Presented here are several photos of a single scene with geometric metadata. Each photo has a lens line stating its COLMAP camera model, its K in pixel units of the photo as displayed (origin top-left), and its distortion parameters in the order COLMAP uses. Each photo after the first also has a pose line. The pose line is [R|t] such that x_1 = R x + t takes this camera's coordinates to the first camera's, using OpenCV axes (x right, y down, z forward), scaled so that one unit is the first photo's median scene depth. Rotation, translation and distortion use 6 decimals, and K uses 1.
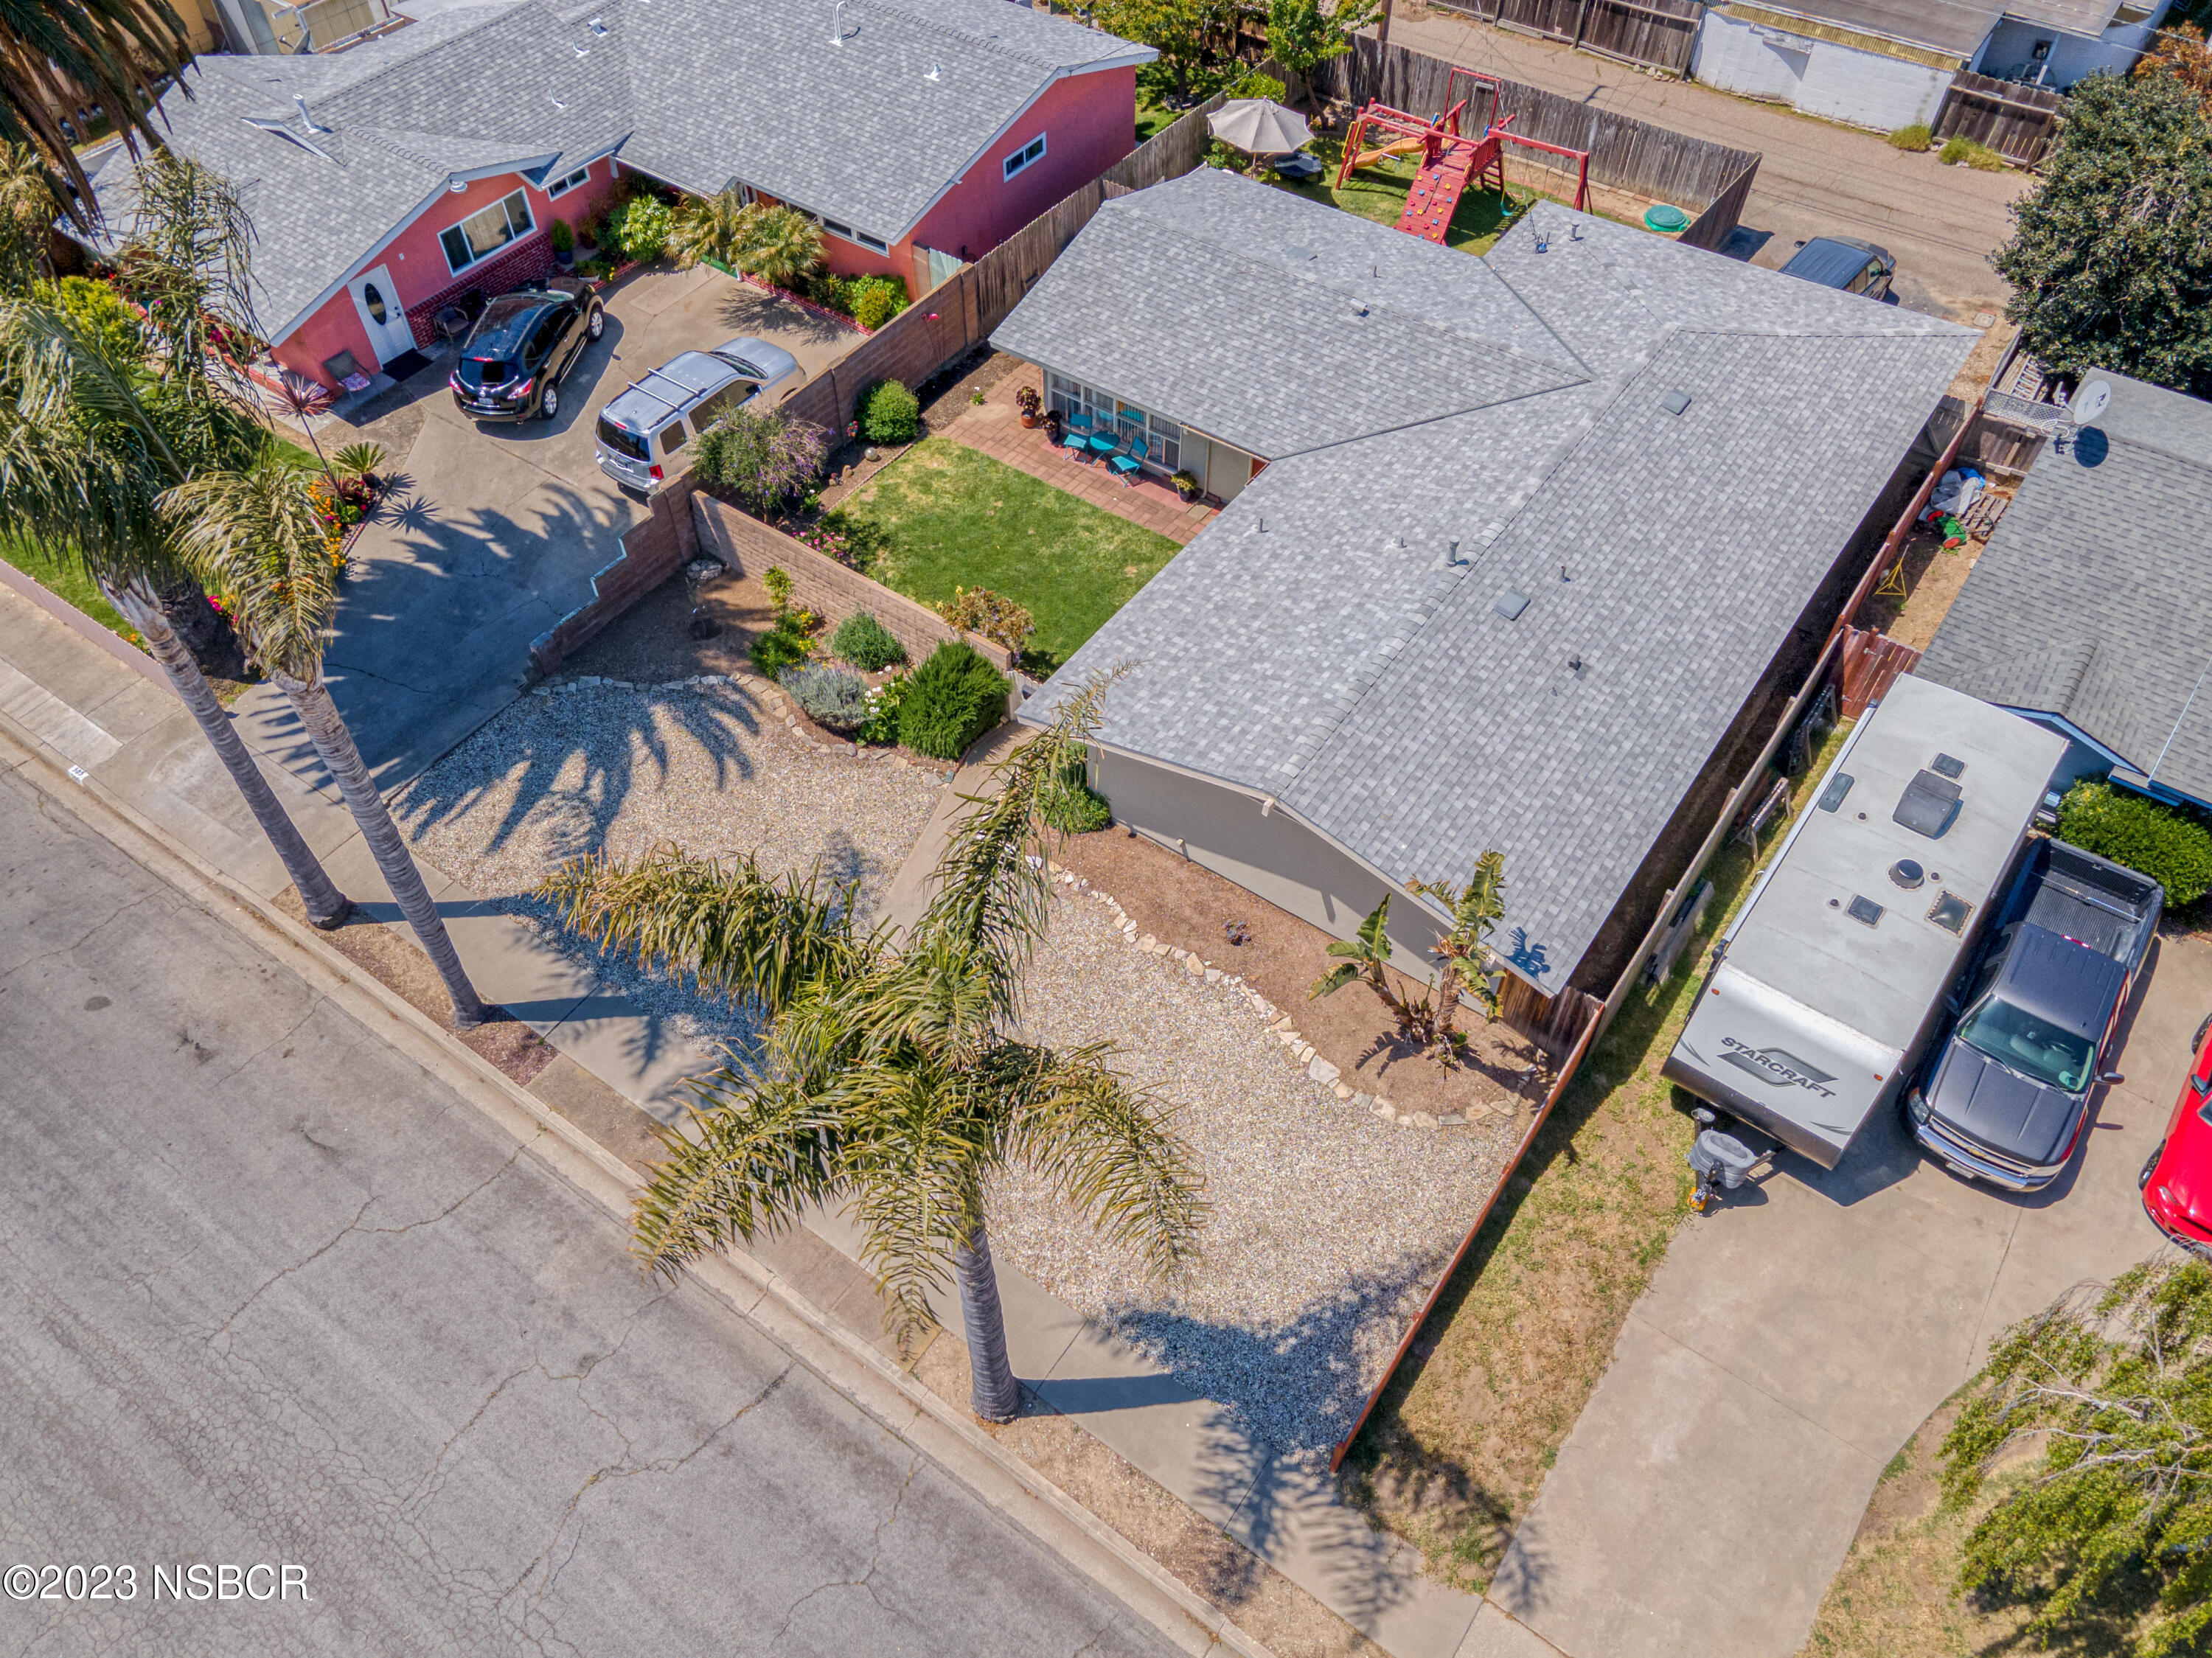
lens RADIAL K [[1634.0, 0, 1106.0], [0, 1634.0, 829.0], [0, 0, 1]] dist [0.039089, -0.001007]
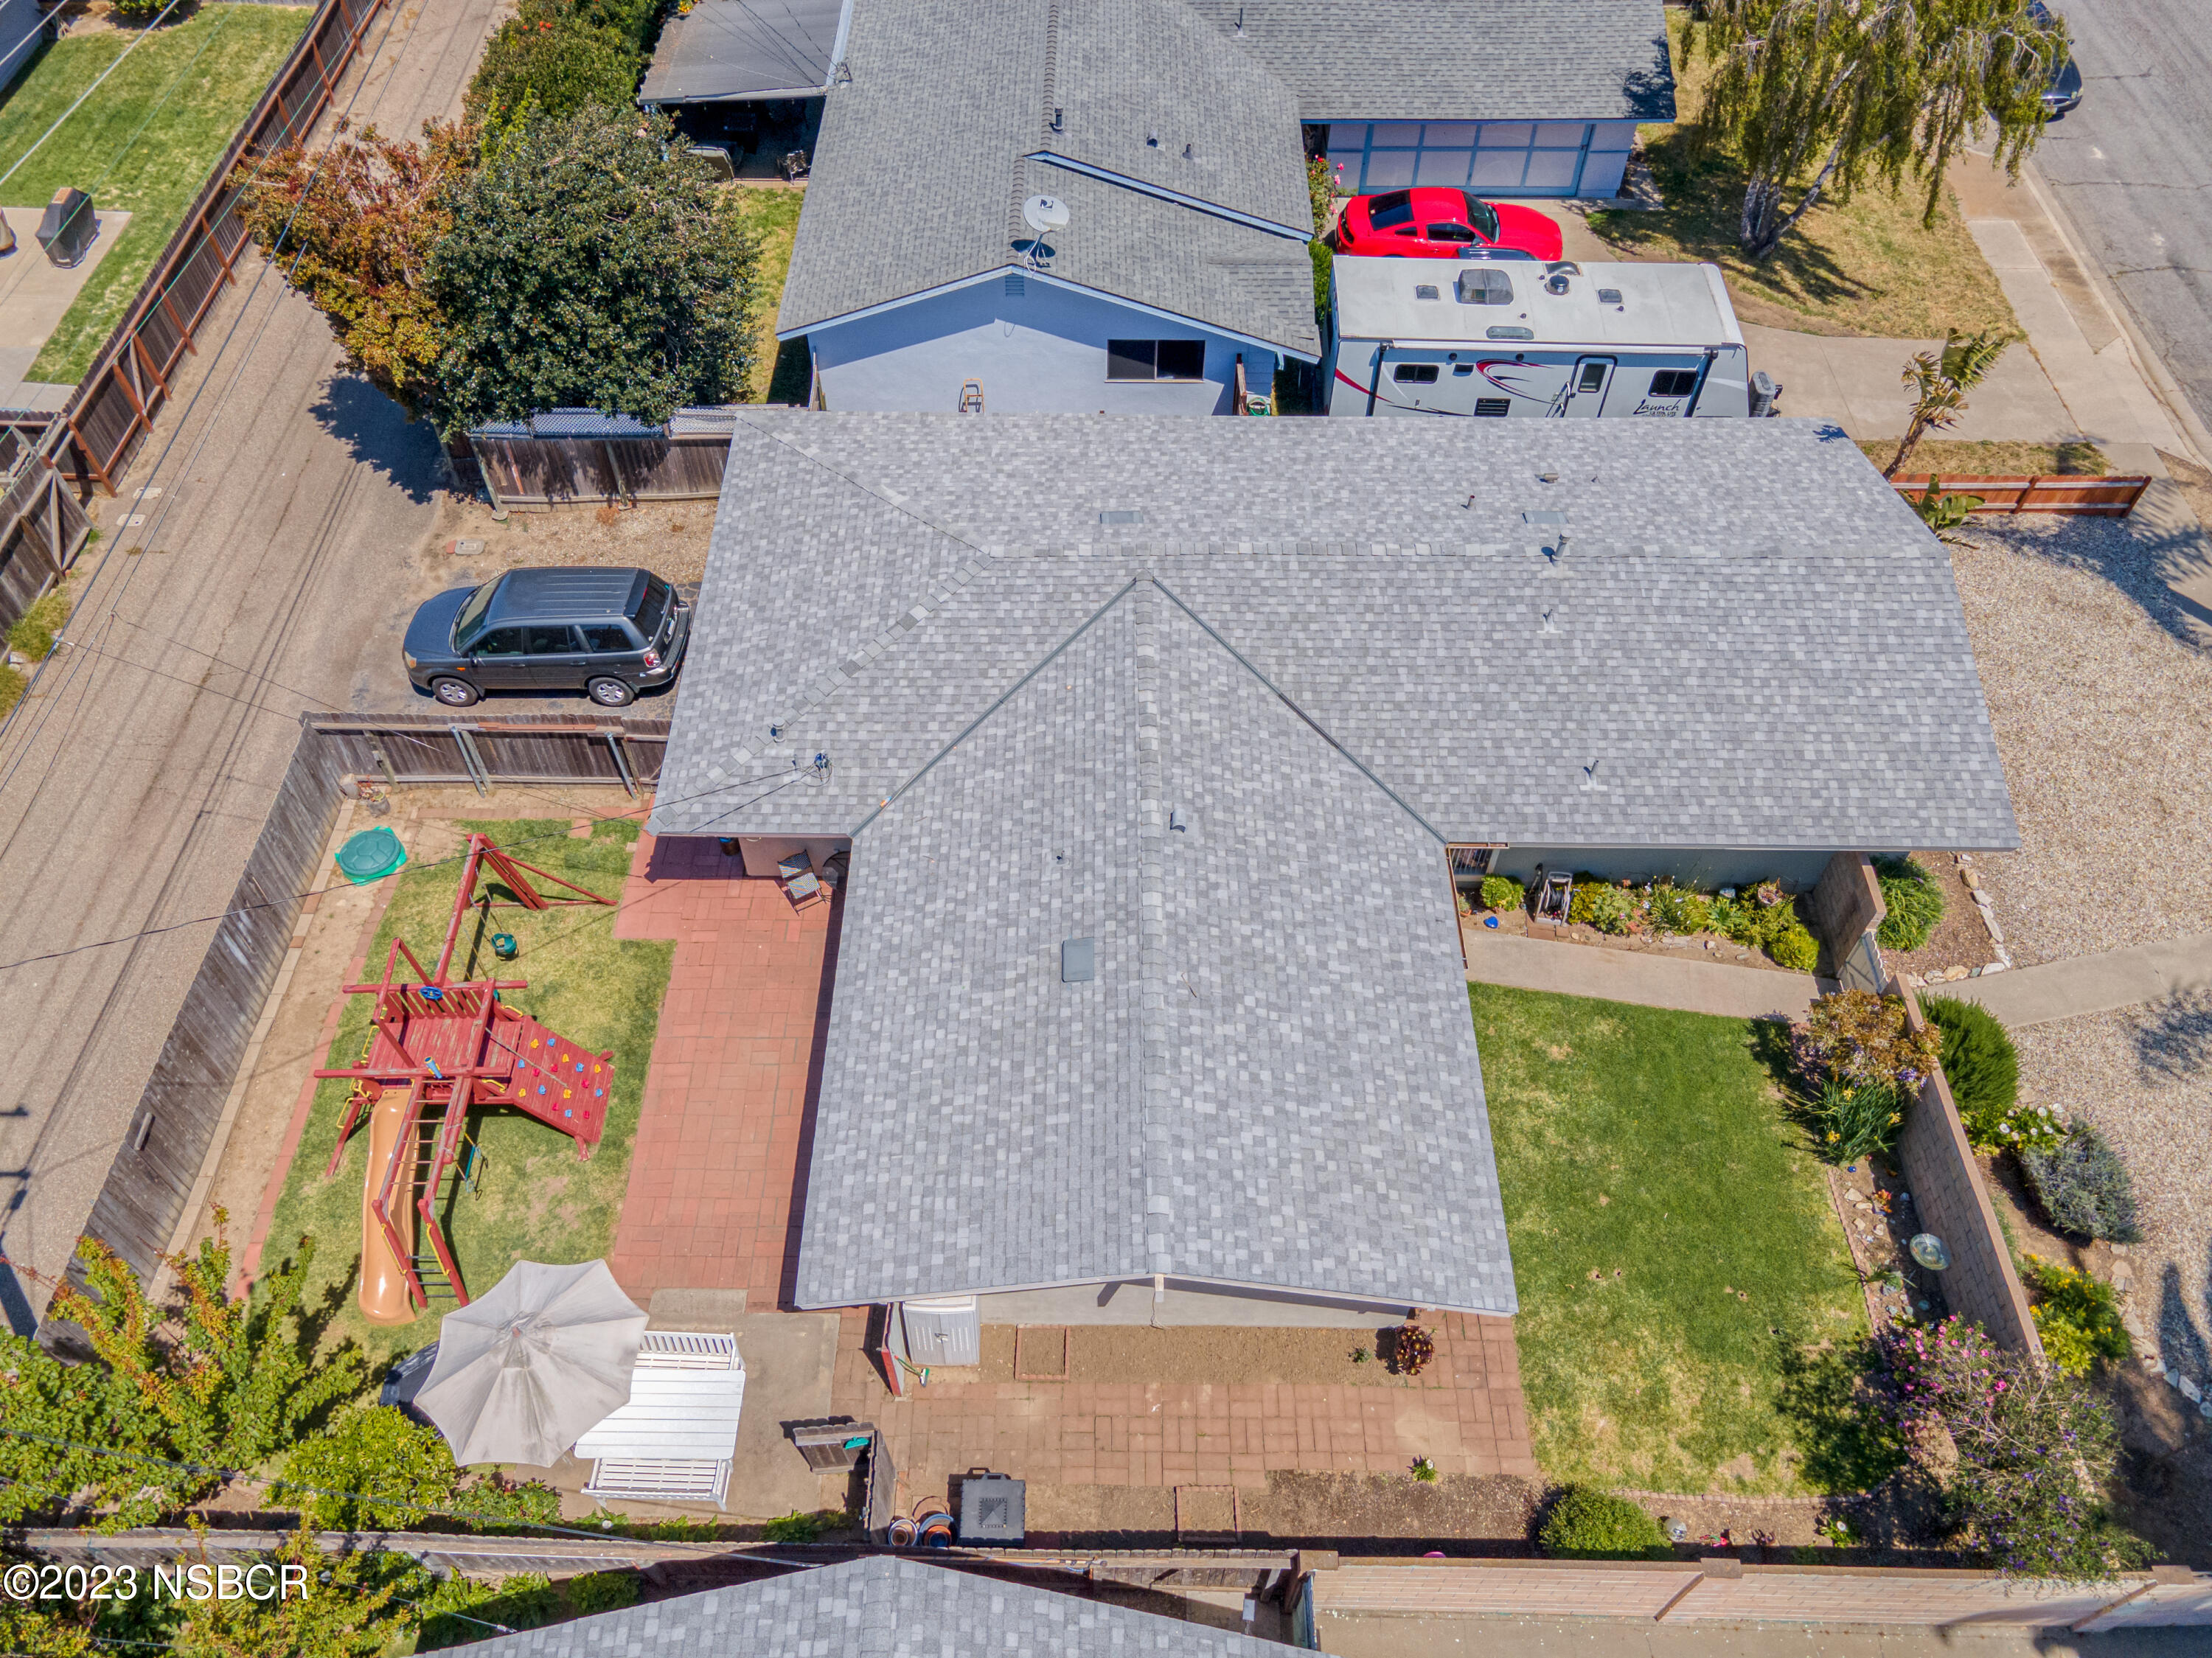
lens RADIAL K [[1572.2, 0, 1093.4], [0, 1572.2, 826.6], [0, 0, 1]] dist [0.039592, 0.008425]
pose [[-0.571300, -0.647240, 0.504675, -0.177433], [0.623954, 0.056964, 0.779382, -0.947369], [-0.533196, 0.760155, 0.371304, 0.860080]]
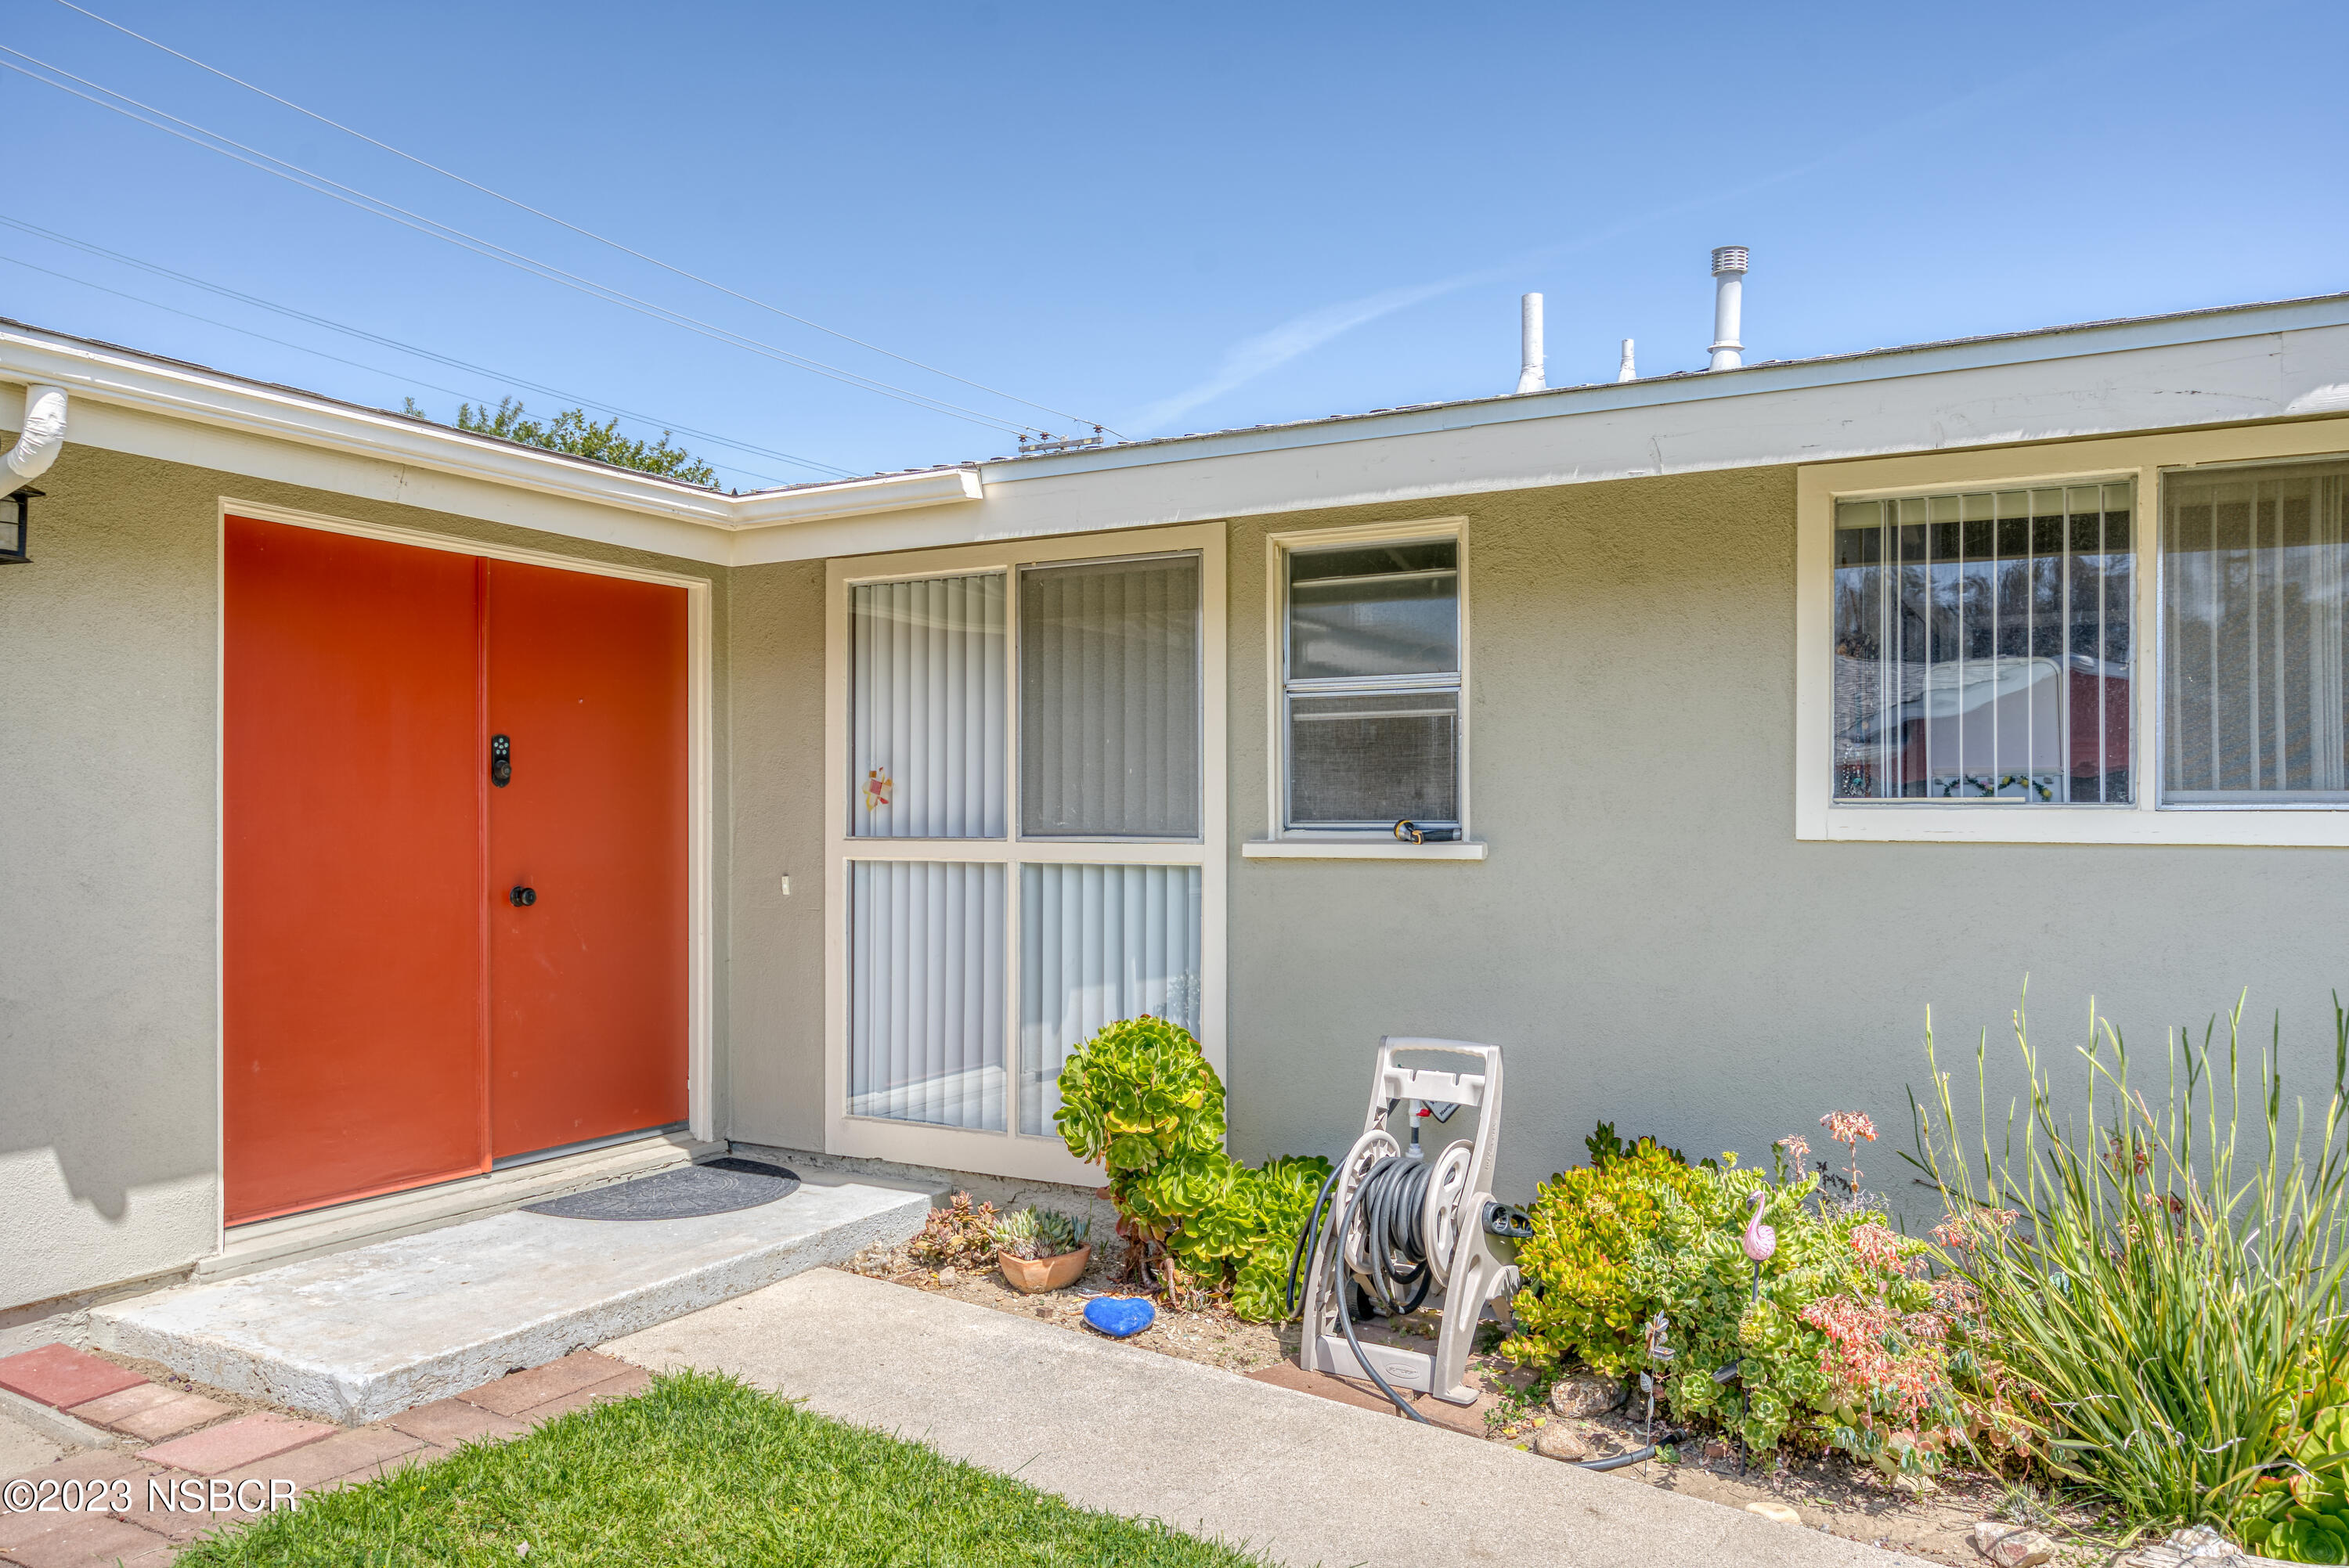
lens RADIAL K [[1727.3, 0, 1170.8], [0, 1727.3, 793.8], [0, 0, 1]] dist [-0.002371, 0.001281]
pose [[-0.094397, 0.011491, 0.995468, -0.078600], [0.762180, 0.644110, 0.064840, -0.194974], [-0.640446, 0.764847, -0.069560, 1.067683]]
